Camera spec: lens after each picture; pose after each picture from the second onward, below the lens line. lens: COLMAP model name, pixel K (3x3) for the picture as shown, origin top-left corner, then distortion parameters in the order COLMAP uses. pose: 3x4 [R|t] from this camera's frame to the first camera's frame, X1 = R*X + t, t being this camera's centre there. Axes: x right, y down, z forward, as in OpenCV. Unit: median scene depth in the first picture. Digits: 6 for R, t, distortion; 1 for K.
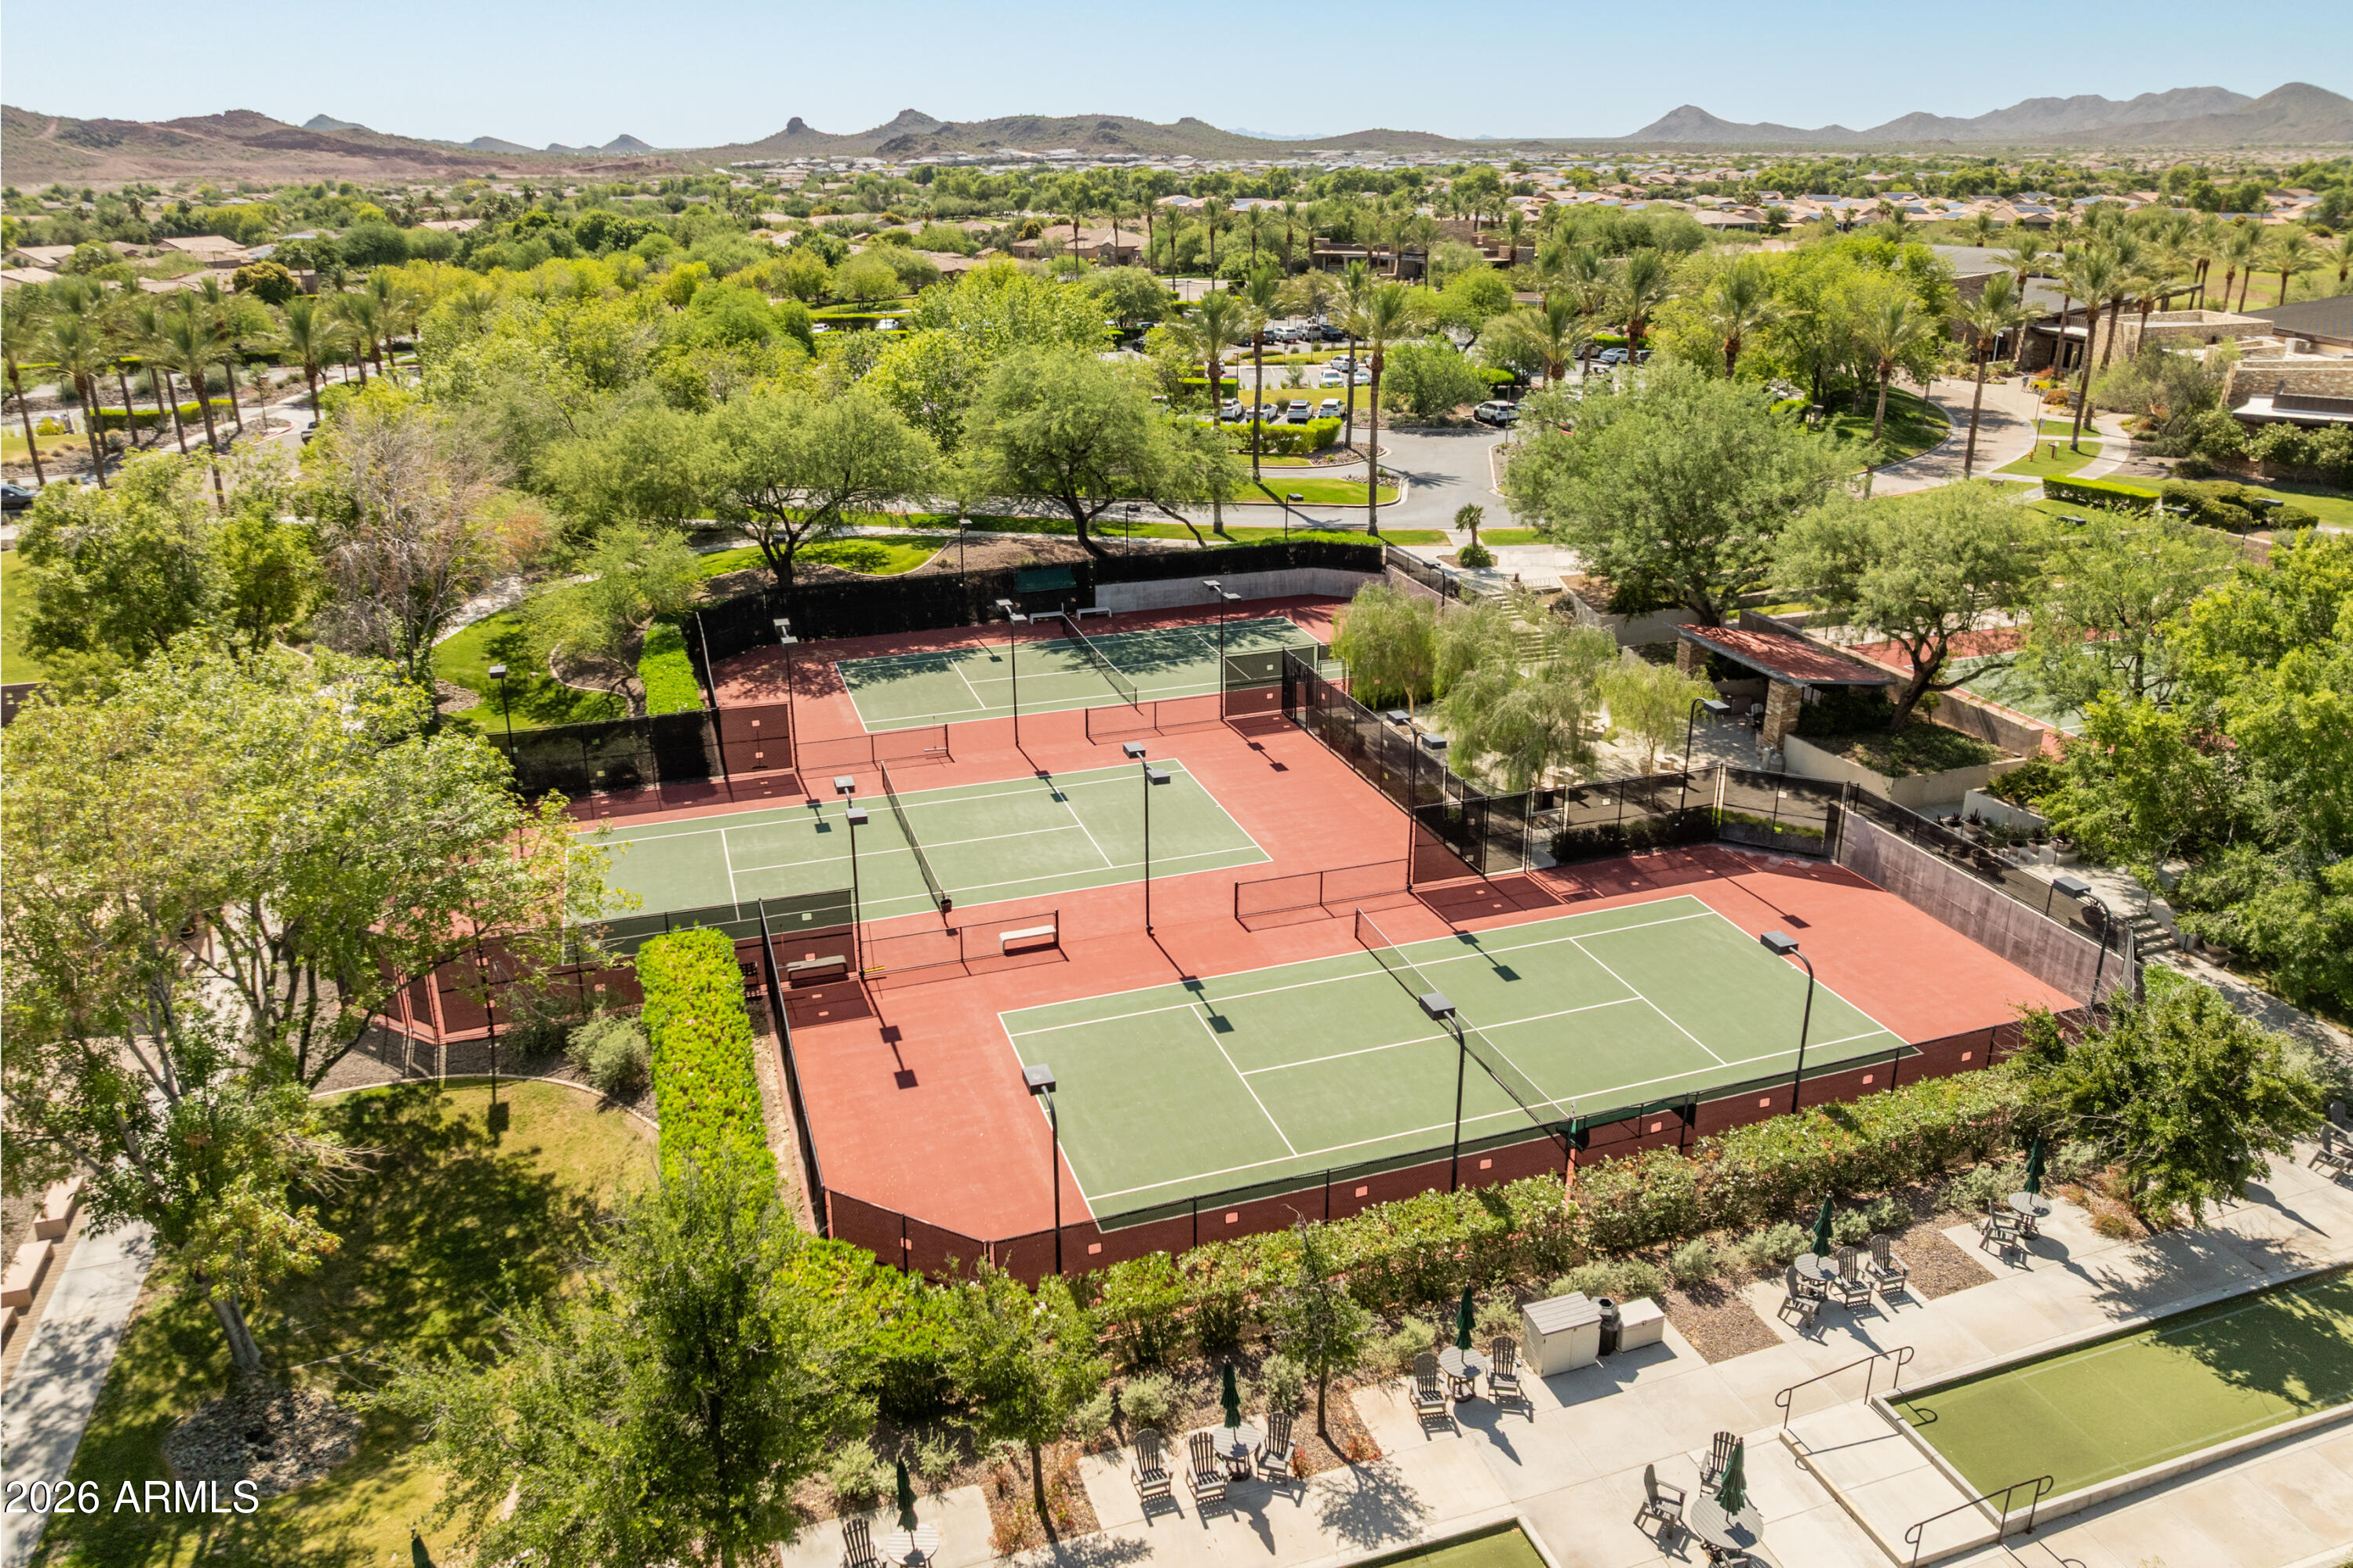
lens RADIAL K [[1637.2, 0, 1176.5], [0, 1637.2, 784.0], [0, 0, 1]] dist [-0.036672, 0.002415]
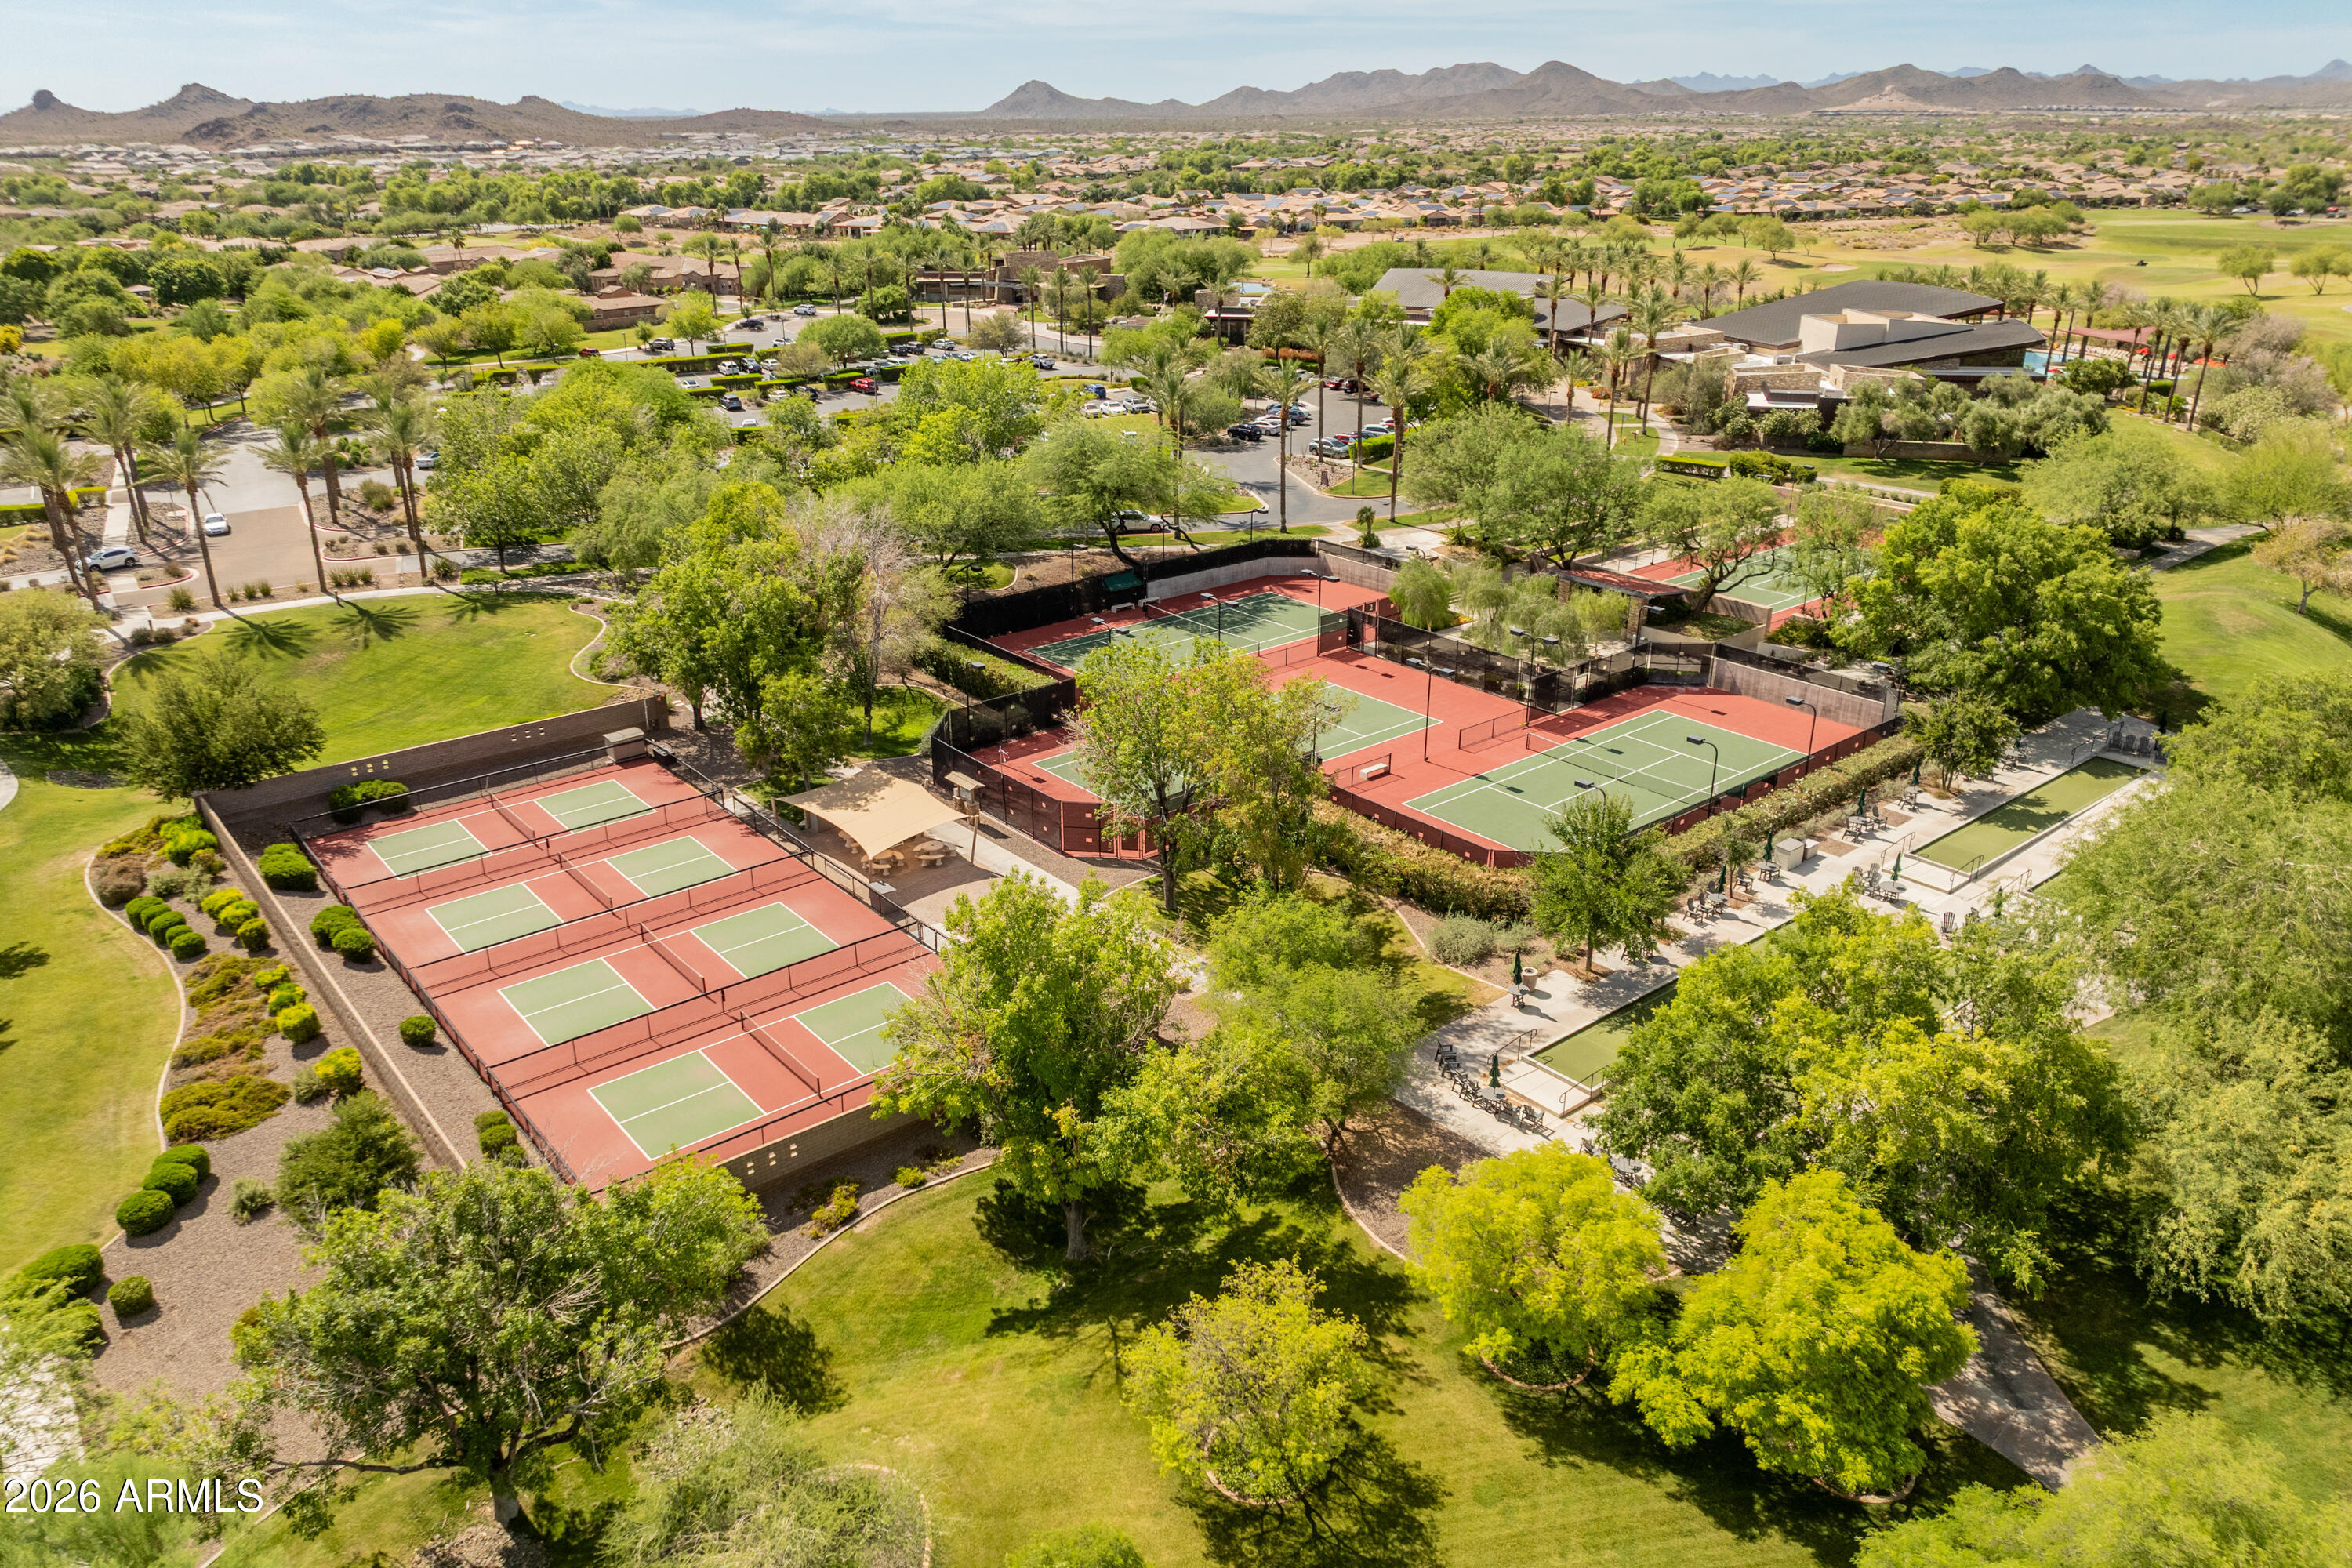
lens RADIAL K [[1642.2, 0, 1176.0], [0, 1642.2, 784.0], [0, 0, 1]] dist [-0.001643, -0.002415]
pose [[0.933925, -0.132147, 0.332145, -0.796956], [0.128748, 0.991150, 0.032327, 0.018559], [-0.333478, 0.012572, 0.942674, -0.571480]]
